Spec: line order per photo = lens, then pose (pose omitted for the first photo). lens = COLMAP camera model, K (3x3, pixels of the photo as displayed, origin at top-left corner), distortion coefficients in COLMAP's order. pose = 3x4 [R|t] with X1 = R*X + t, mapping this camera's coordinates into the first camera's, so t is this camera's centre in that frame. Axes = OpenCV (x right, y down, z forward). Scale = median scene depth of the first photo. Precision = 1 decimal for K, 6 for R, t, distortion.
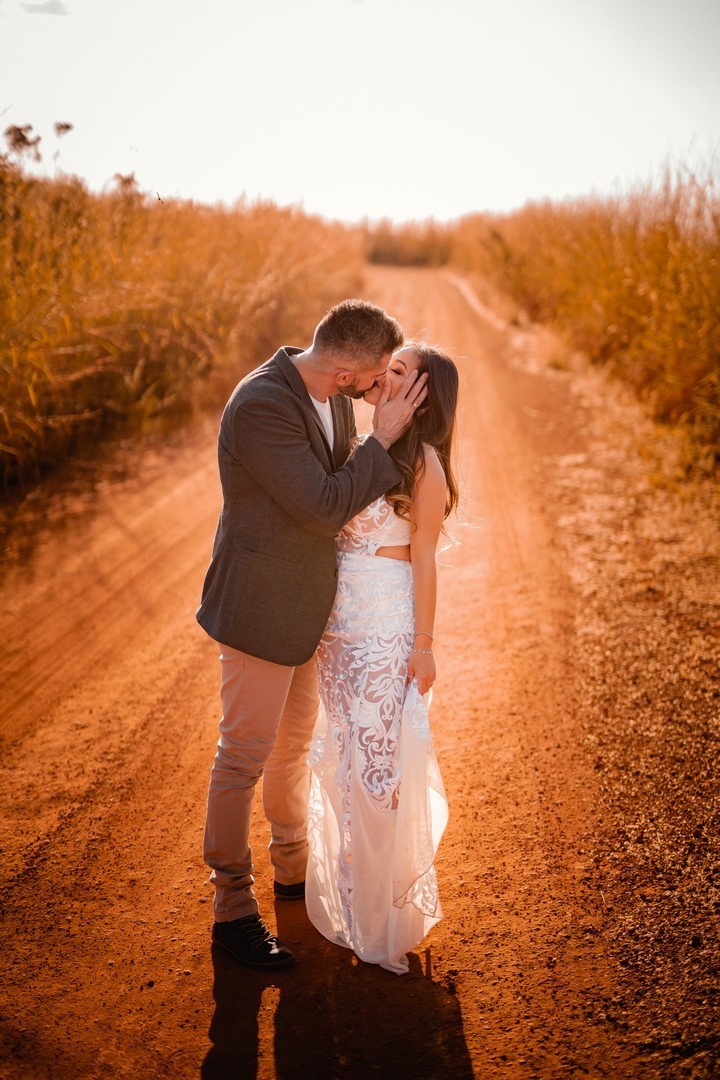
lens RADIAL K [[1596.5, 0, 320.3], [0, 1596.5, 428.6], [0, 0, 1]] dist [-0.002150, 0.092958]
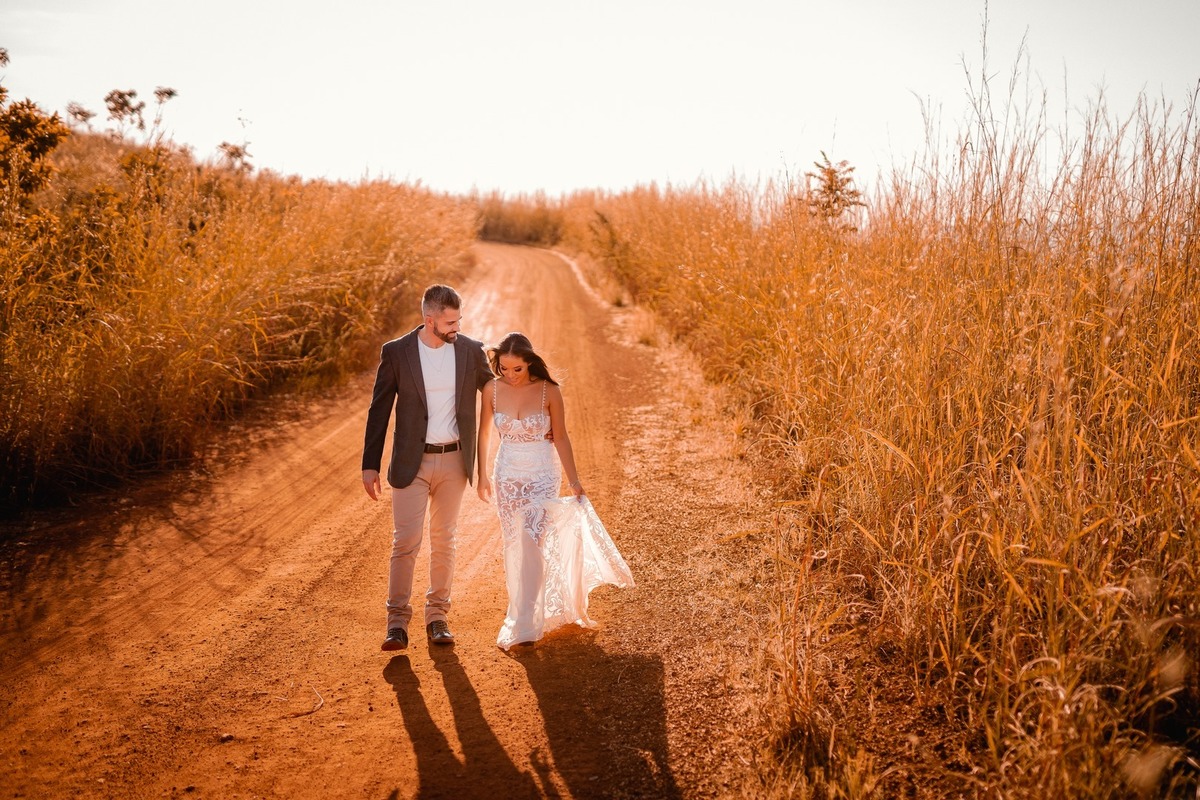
lens RADIAL K [[1770.9, 0, 600.0], [0, 1770.9, 400.0], [0, 0, 1]] dist [-0.189785, 0.001804]
pose [[0.994620, 0.015391, 0.102438, -0.030543], [-0.014382, 0.999841, -0.010576, 0.032741], [-0.102584, 0.009046, 0.994683, -0.513077]]
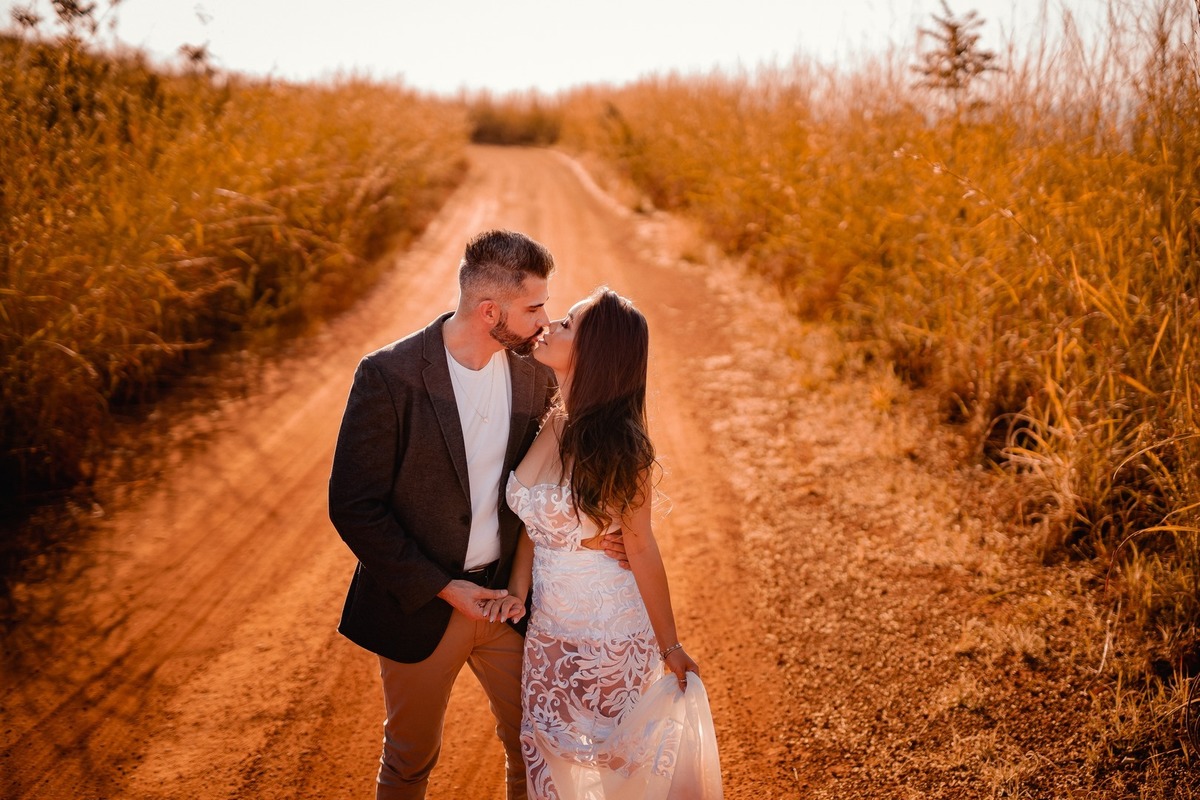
lens RADIAL K [[1773.9, 0, 600.0], [0, 1773.9, 400.0], [0, 0, 1]] dist [-0.002150, 0.092958]
pose [[0.994221, -0.028963, 0.103372, -0.028508], [0.024427, 0.998694, 0.044876, -0.007972], [-0.104536, -0.042092, 0.993630, -0.067530]]
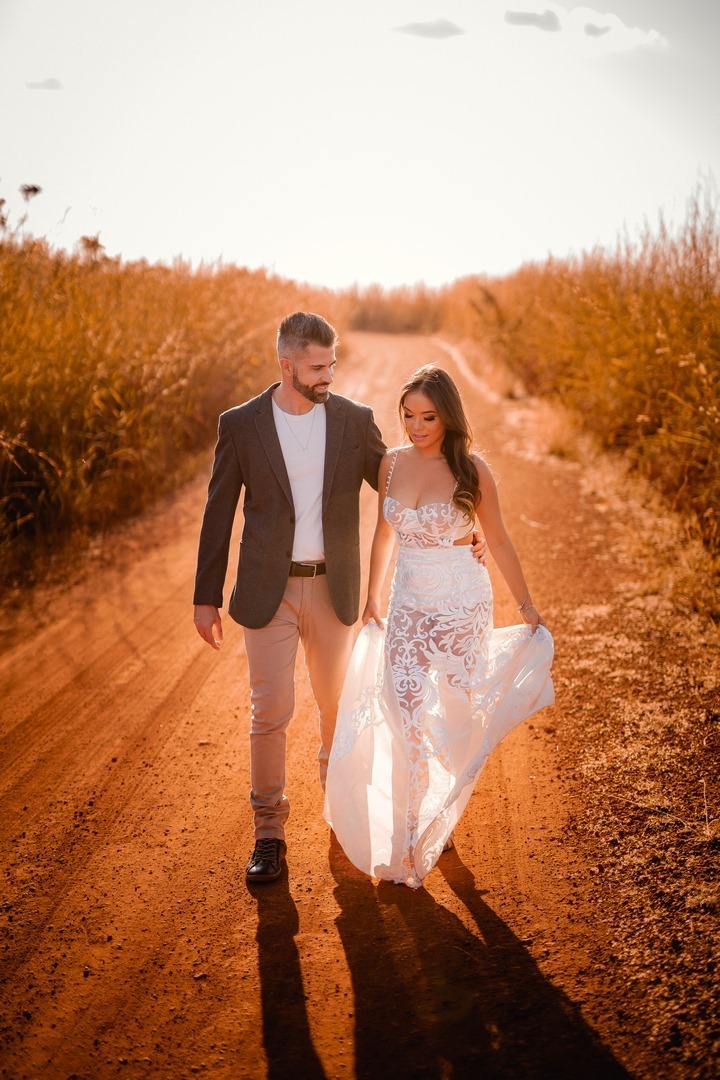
lens RADIAL K [[1593.2, 0, 360.9], [0, 1593.2, 487.2], [0, 0, 1]] dist [0.005311, 0.054611]
pose [[0.999587, -0.013035, 0.025605, 0.051604], [0.013181, 0.999898, -0.005540, -0.035970], [-0.025530, 0.005875, 0.999657, 0.387231]]
